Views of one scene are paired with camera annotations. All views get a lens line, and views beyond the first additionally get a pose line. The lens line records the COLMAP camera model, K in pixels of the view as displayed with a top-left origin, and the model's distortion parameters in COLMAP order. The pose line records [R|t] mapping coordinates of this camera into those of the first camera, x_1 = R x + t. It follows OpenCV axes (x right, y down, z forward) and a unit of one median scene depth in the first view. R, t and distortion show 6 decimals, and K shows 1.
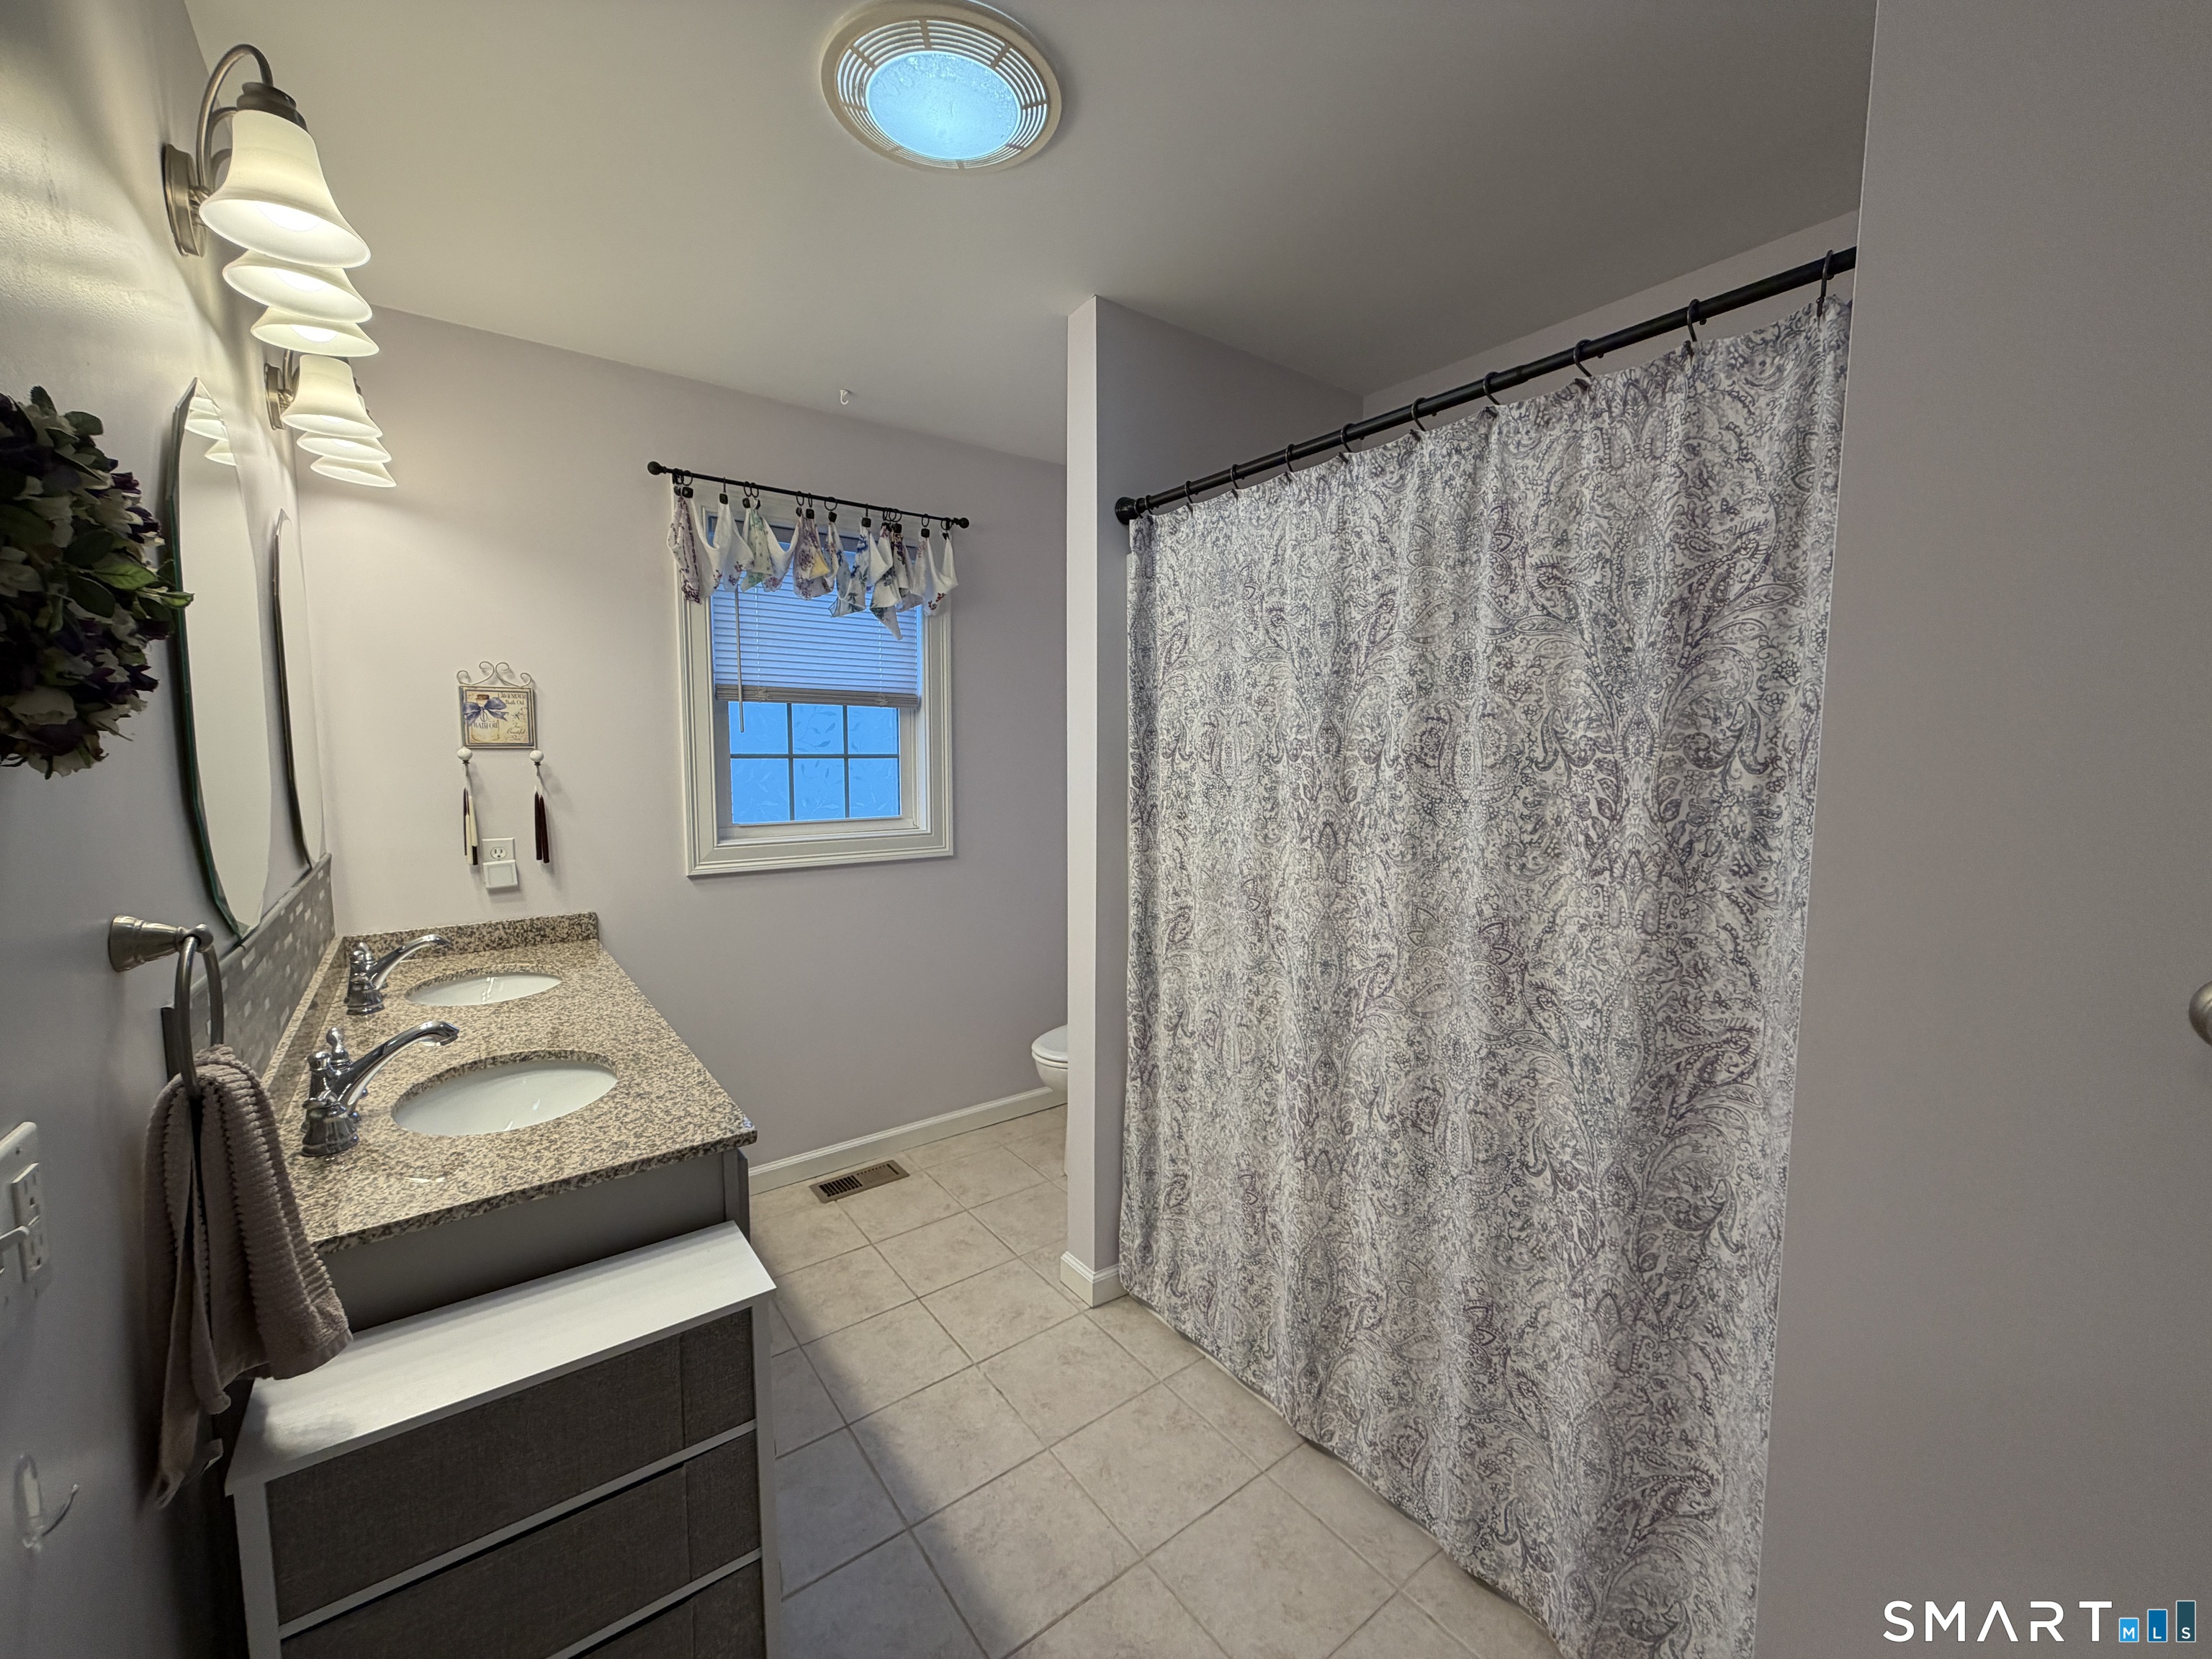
lens RADIAL K [[879.3, 0, 1102.6], [0, 879.3, 826.7], [0, 0, 1]] dist [0.001546, 0.000095]
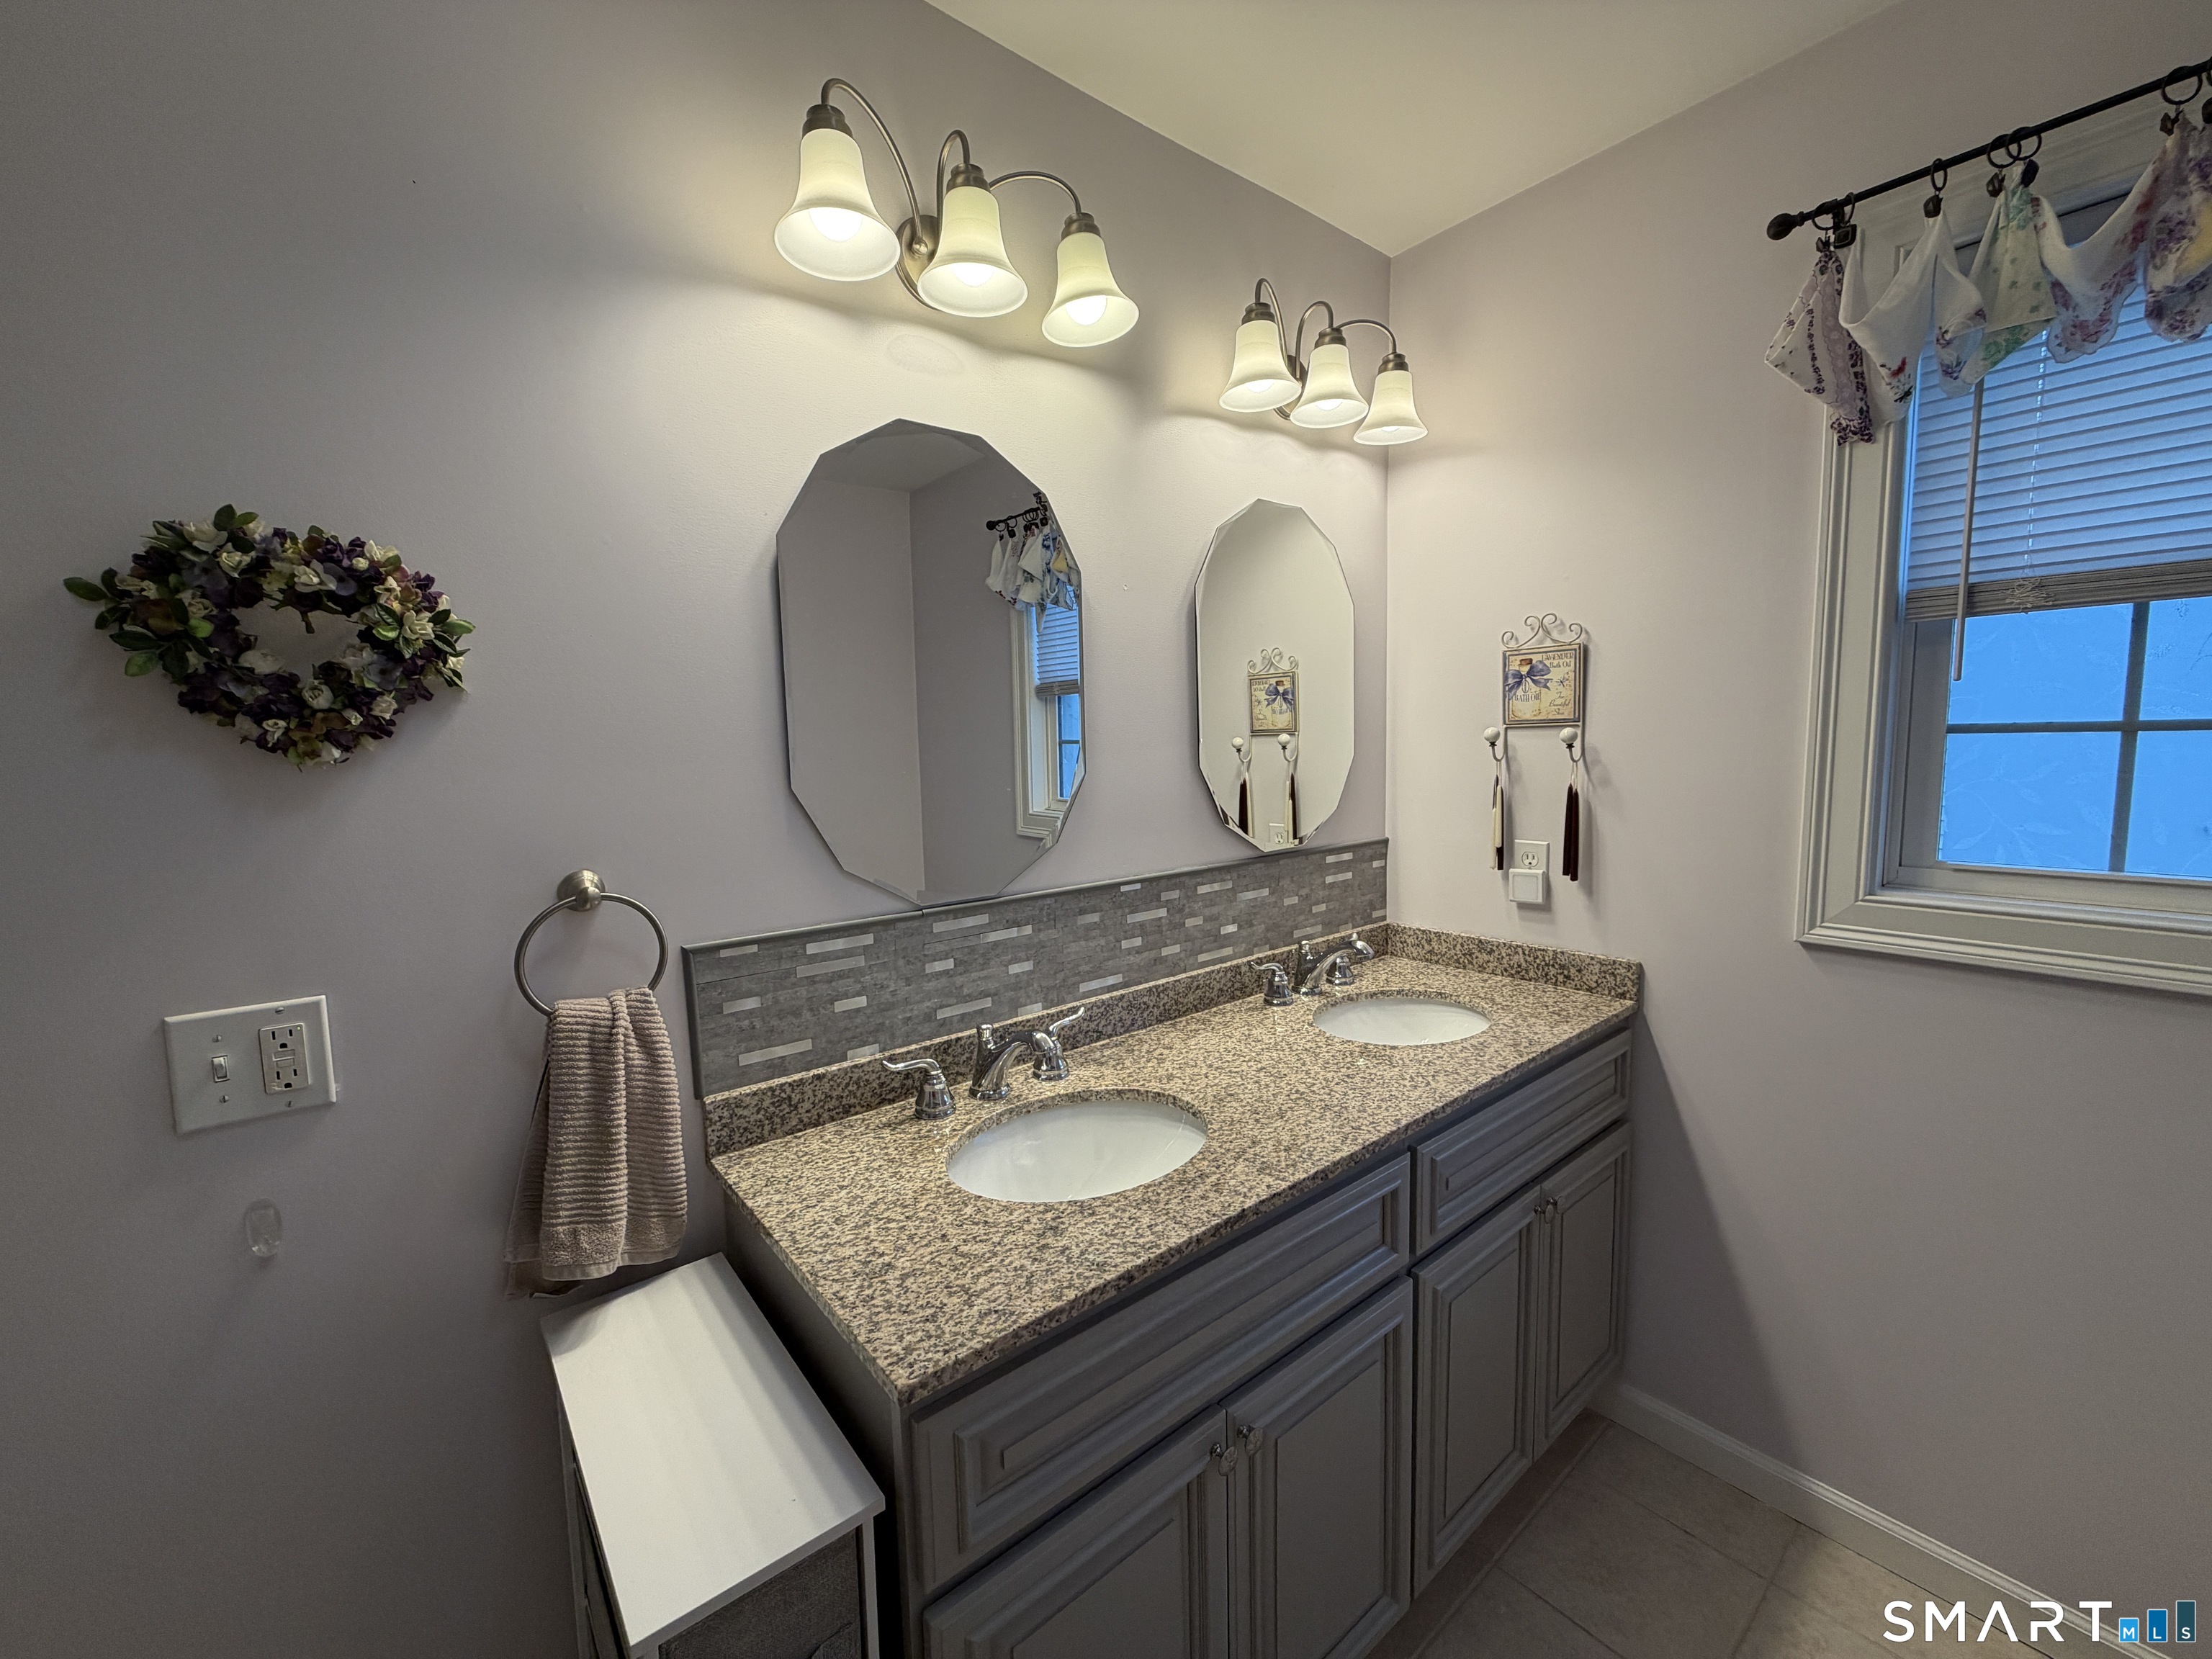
lens RADIAL K [[879.3, 0, 1102.6], [0, 879.3, 826.7], [0, 0, 1]] dist [0.001546, 0.000095]
pose [[0.035154, 0.093245, -0.995022, 0.083585], [-0.063642, 0.993826, 0.090885, -0.046387], [0.997353, 0.060130, 0.040871, 0.584039]]
